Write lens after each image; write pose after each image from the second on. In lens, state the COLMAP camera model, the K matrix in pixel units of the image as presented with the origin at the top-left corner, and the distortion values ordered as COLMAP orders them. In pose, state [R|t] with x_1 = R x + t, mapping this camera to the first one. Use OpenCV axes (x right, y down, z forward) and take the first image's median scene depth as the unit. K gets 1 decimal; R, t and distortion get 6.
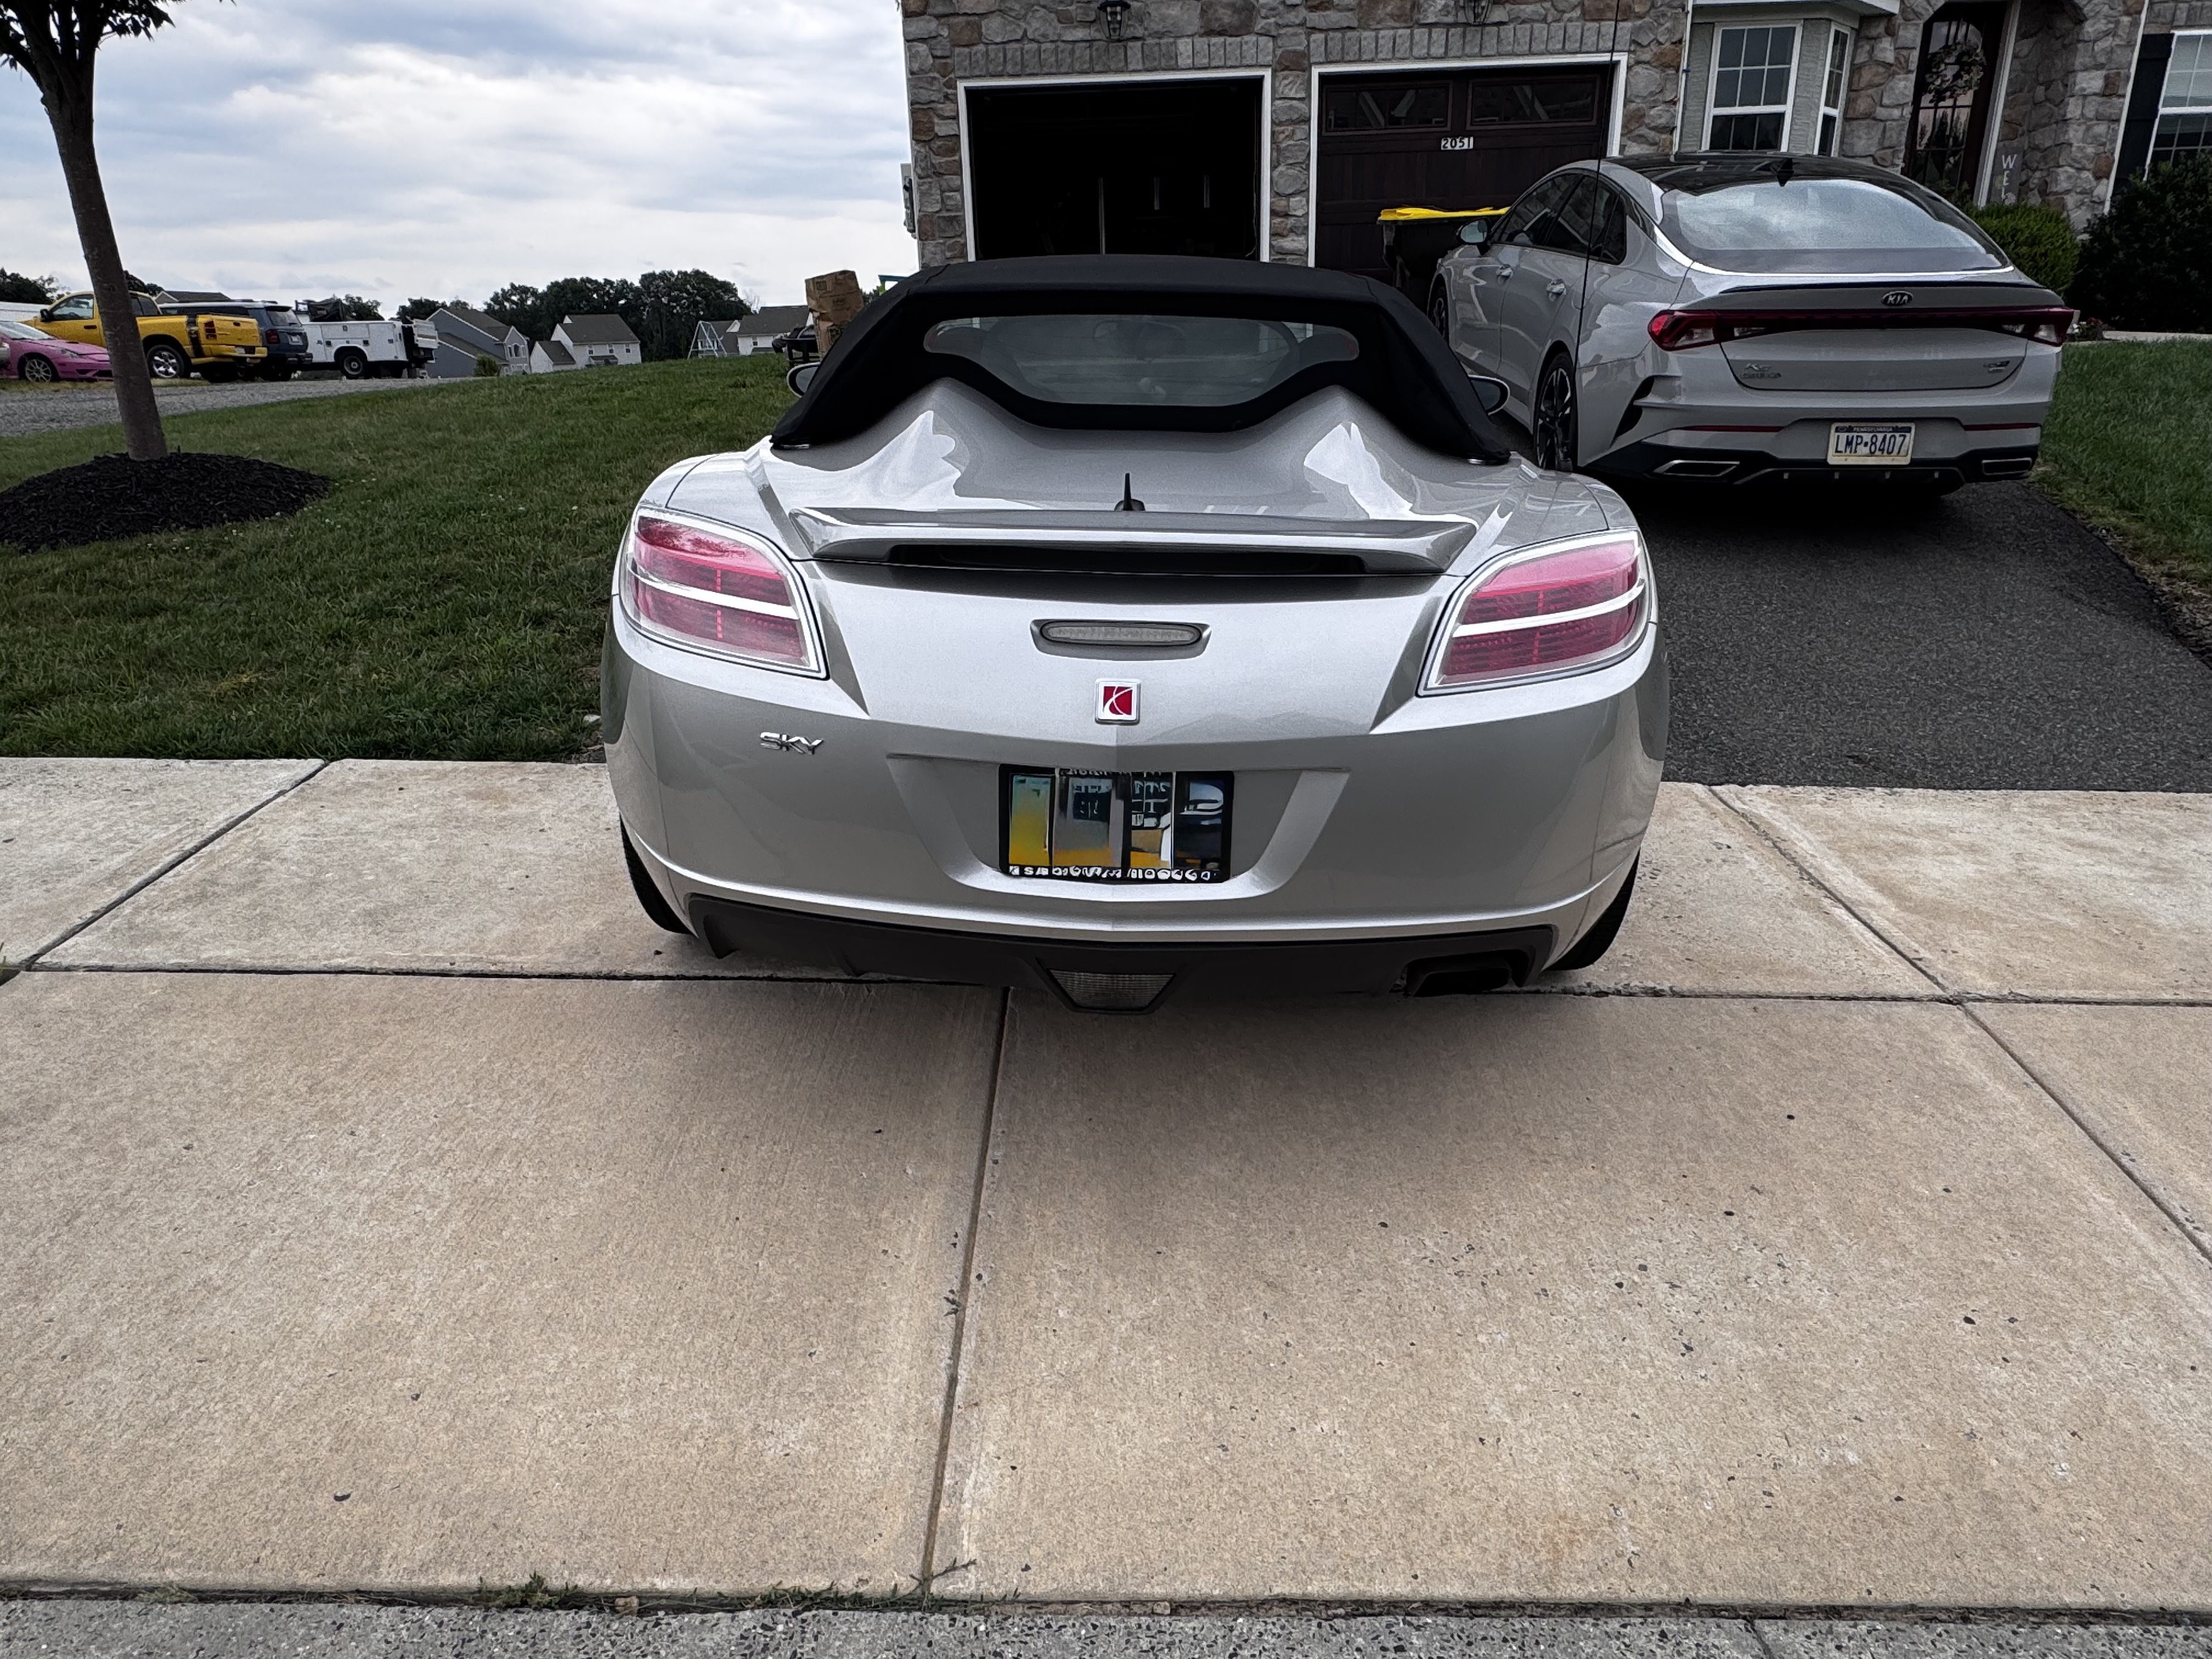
lens RADIAL K [[1333.8, 0, 1103.5], [0, 1333.8, 821.8], [0, 0, 1]] dist [0.001120, 0.000744]
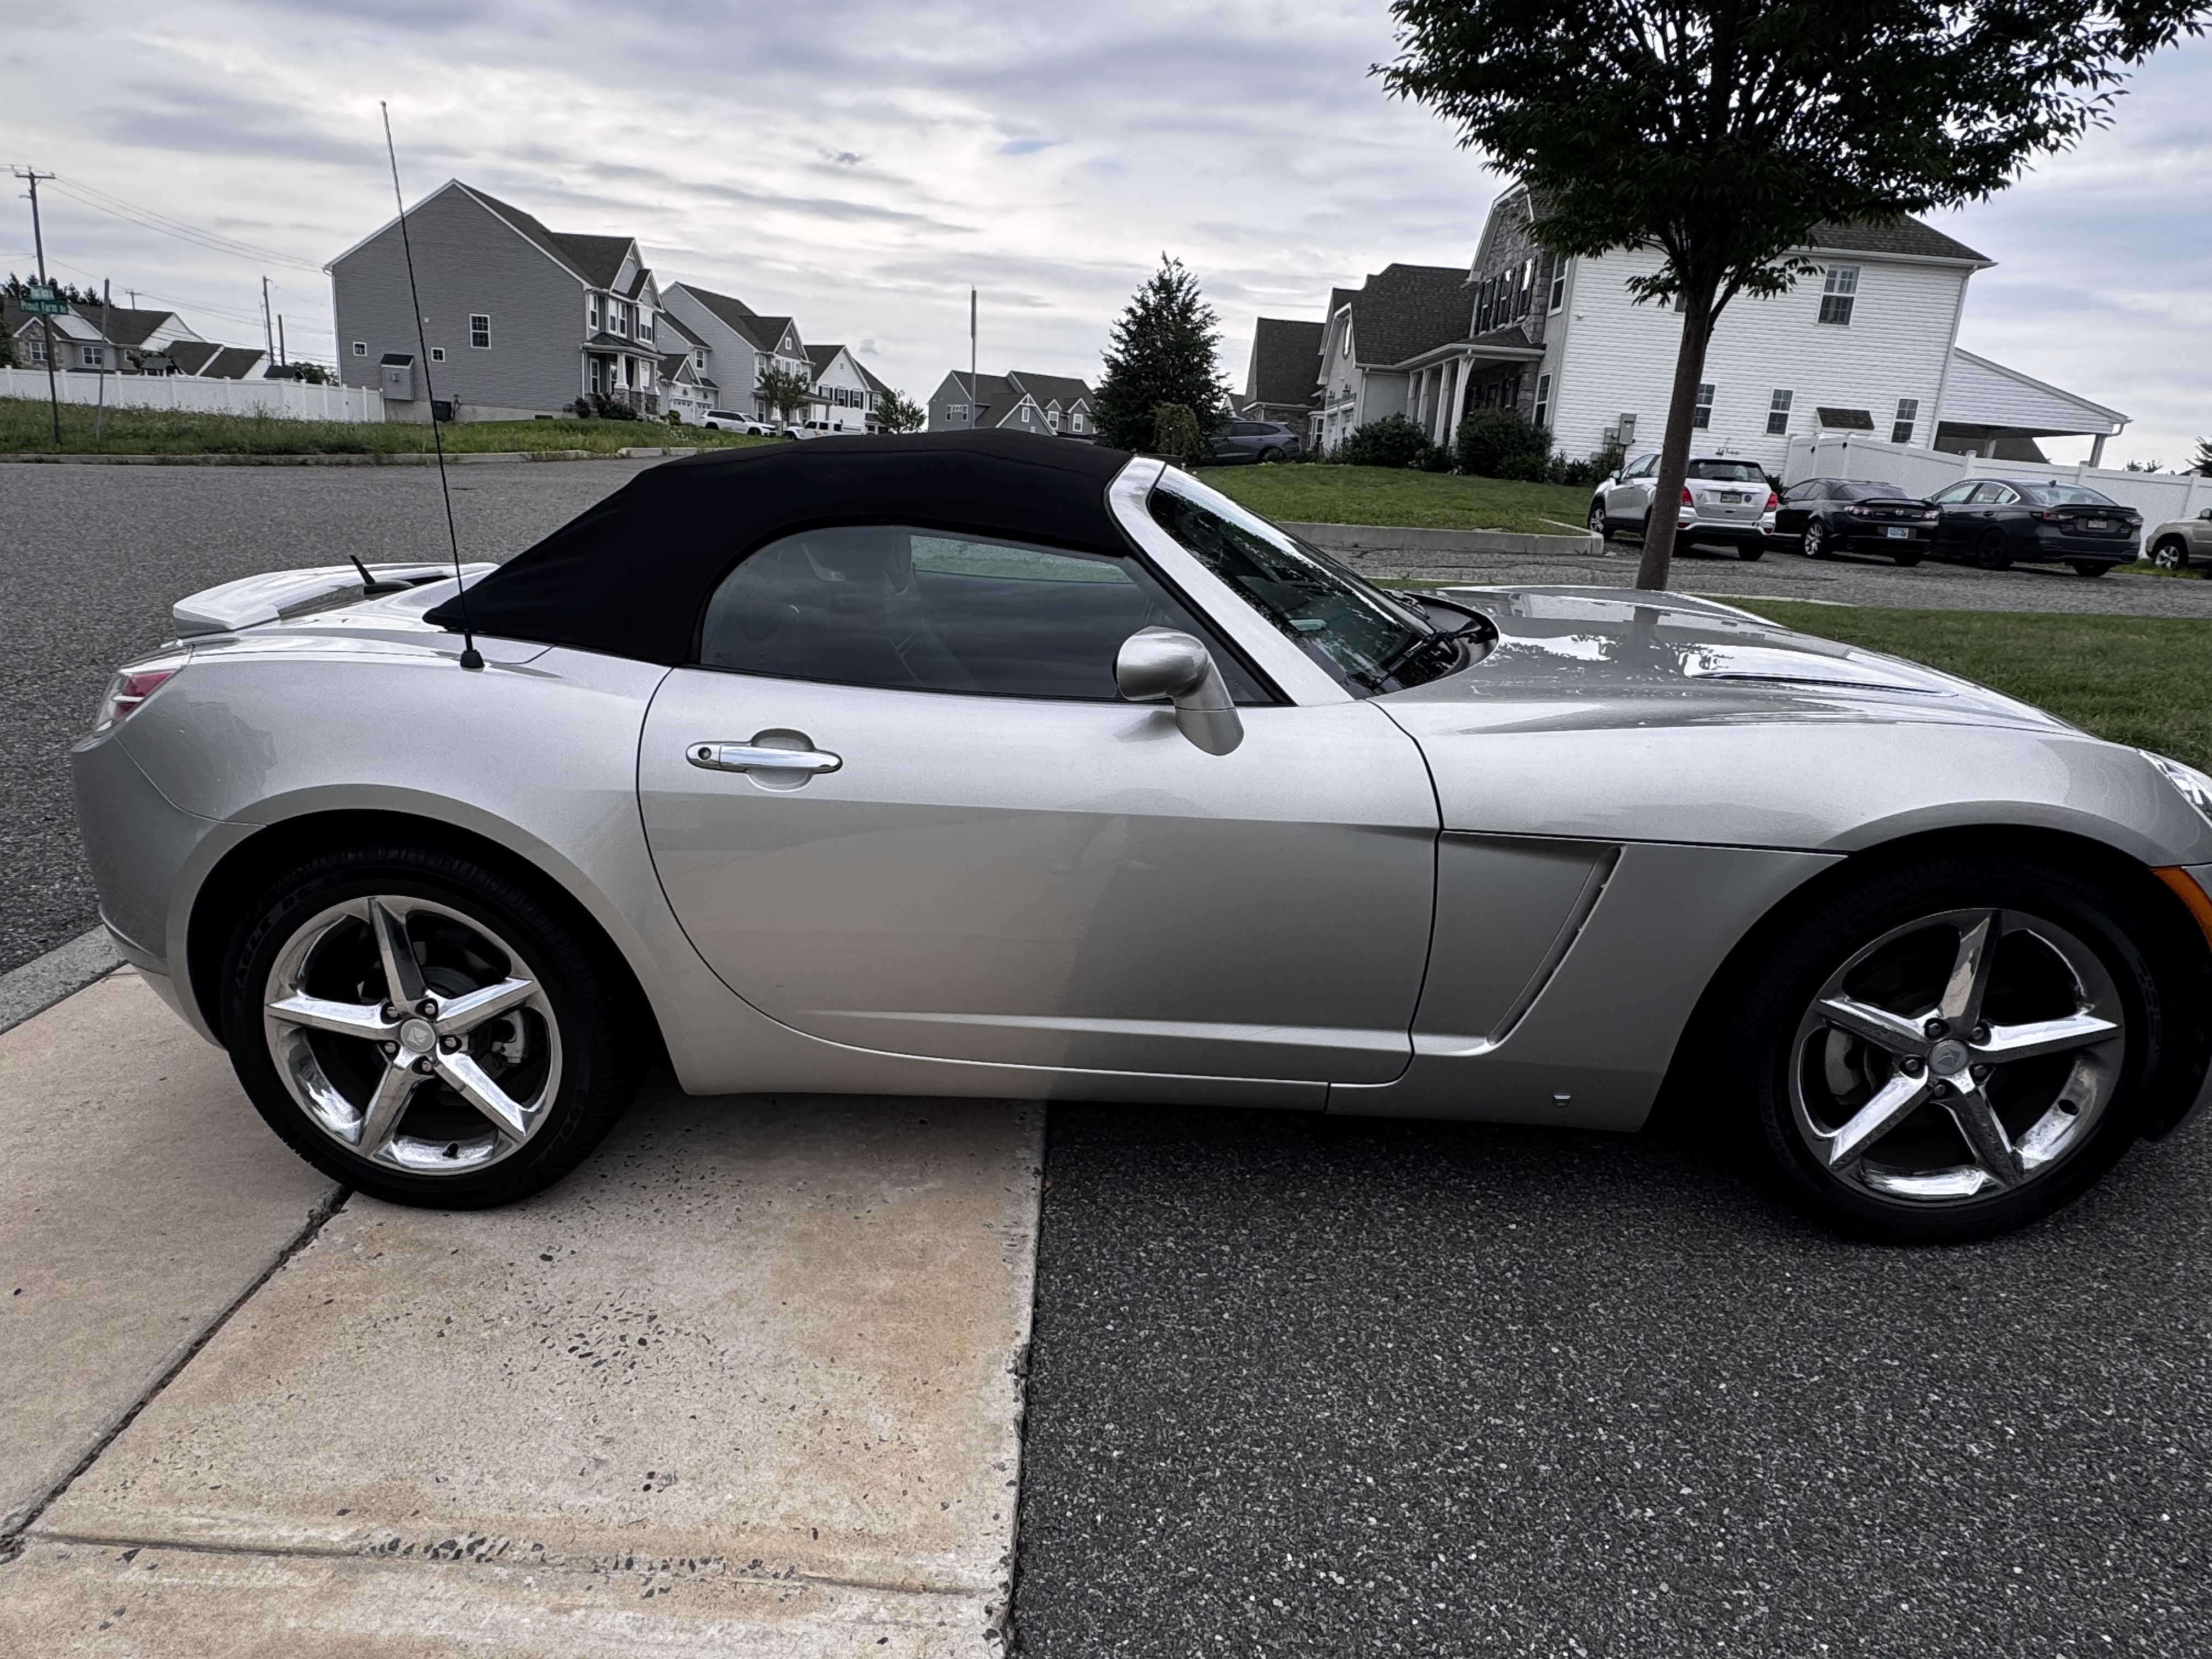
lens RADIAL K [[1333.8, 0, 1102.3], [0, 1333.8, 829.6], [0, 0, 1]] dist [0.001120, 0.000744]
pose [[0.003657, 0.314797, -0.949152, 0.997843], [-0.401161, 0.869897, 0.286966, -0.493584], [0.916000, 0.379713, 0.129466, 1.103536]]
